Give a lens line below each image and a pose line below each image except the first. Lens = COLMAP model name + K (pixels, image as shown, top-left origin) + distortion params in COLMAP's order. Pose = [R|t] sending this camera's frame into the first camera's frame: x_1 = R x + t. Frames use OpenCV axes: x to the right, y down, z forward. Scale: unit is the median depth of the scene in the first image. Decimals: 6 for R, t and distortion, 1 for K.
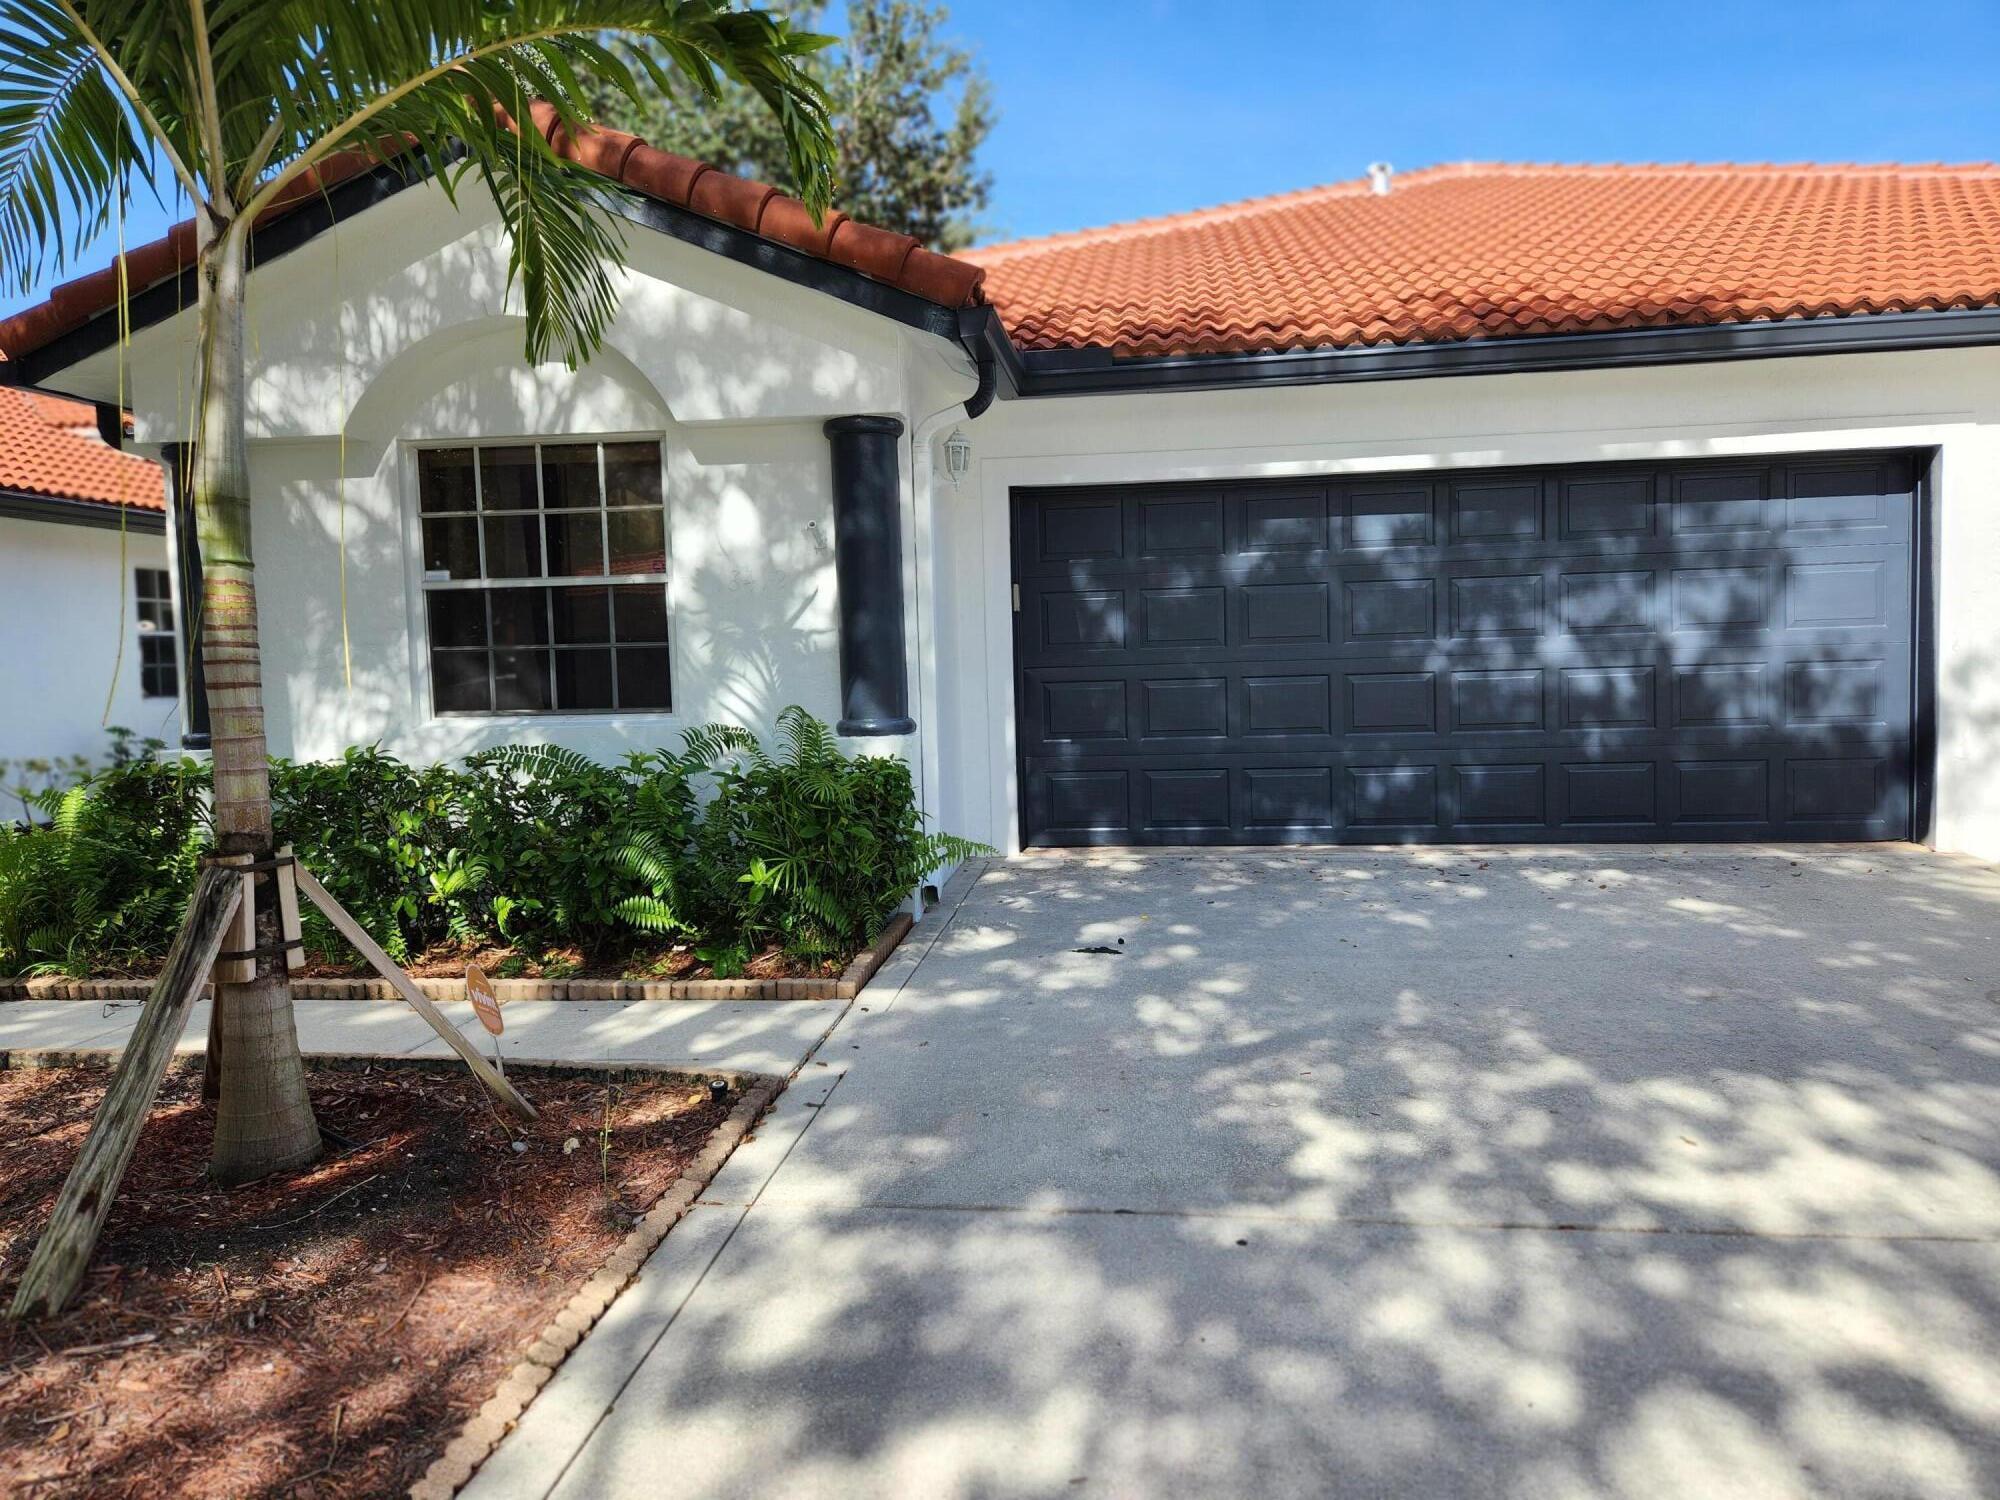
lens RADIAL K [[1352.4, 0, 1012.0], [0, 1352.4, 779.1], [0, 0, 1]] dist [0.077035, -0.070087]
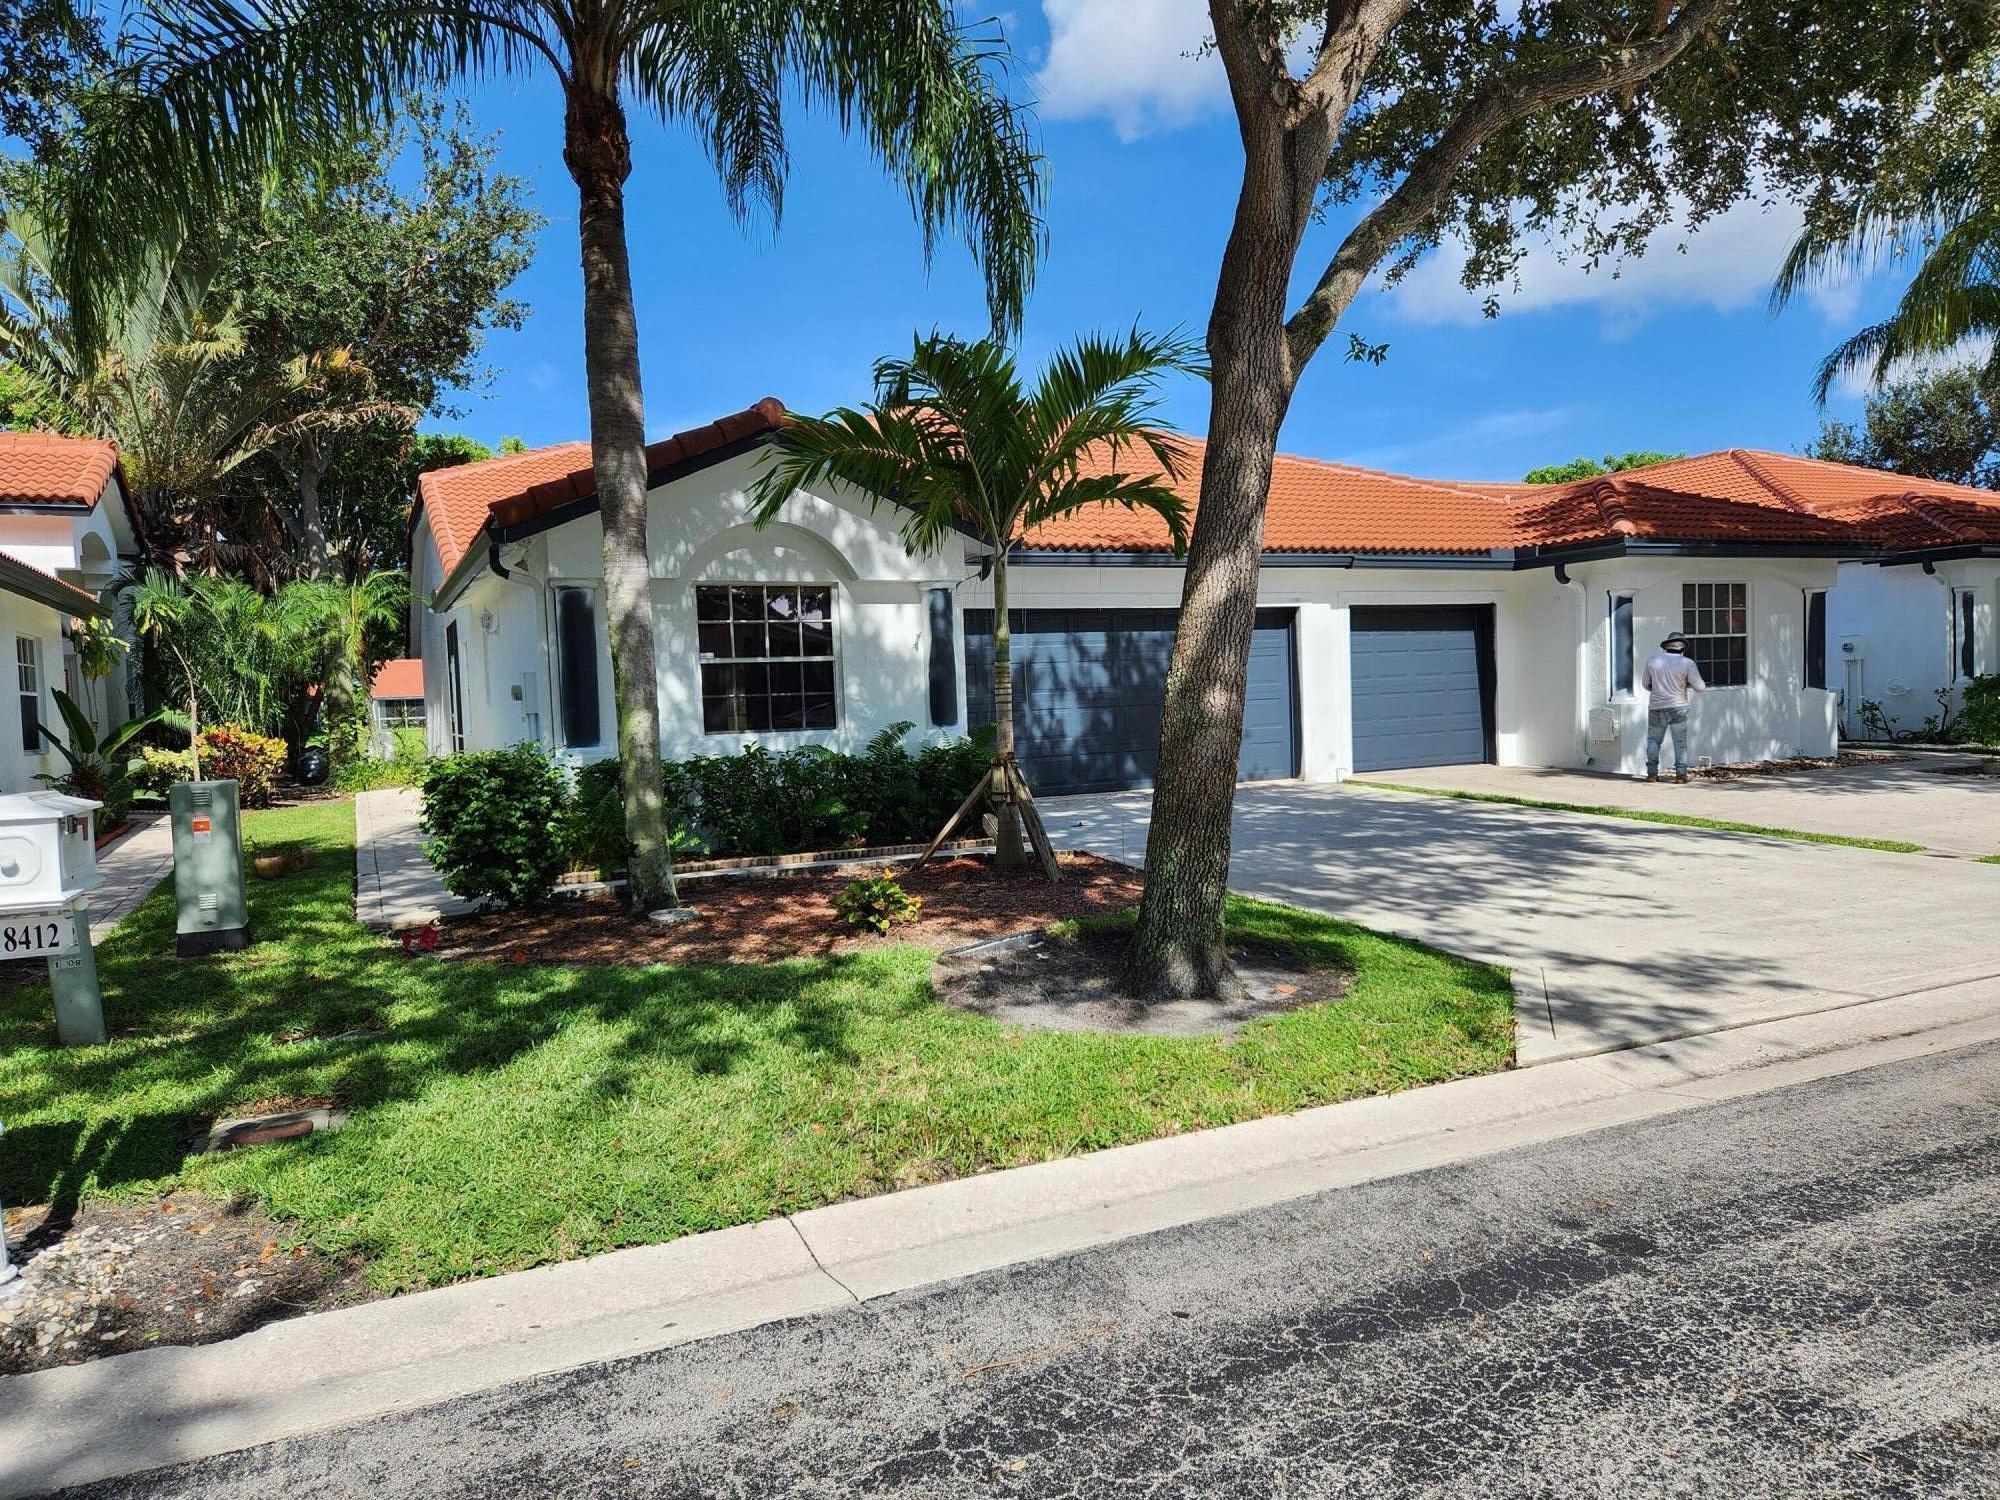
lens RADIAL K [[1352.4, 0, 1012.0], [0, 1352.4, 779.1], [0, 0, 1]] dist [0.077035, -0.070087]
pose [[0.847082, -0.039688, 0.529978, -1.046676], [0.063565, 0.997615, -0.026891, 0.088208], [-0.527647, 0.056467, 0.847585, -0.731073]]
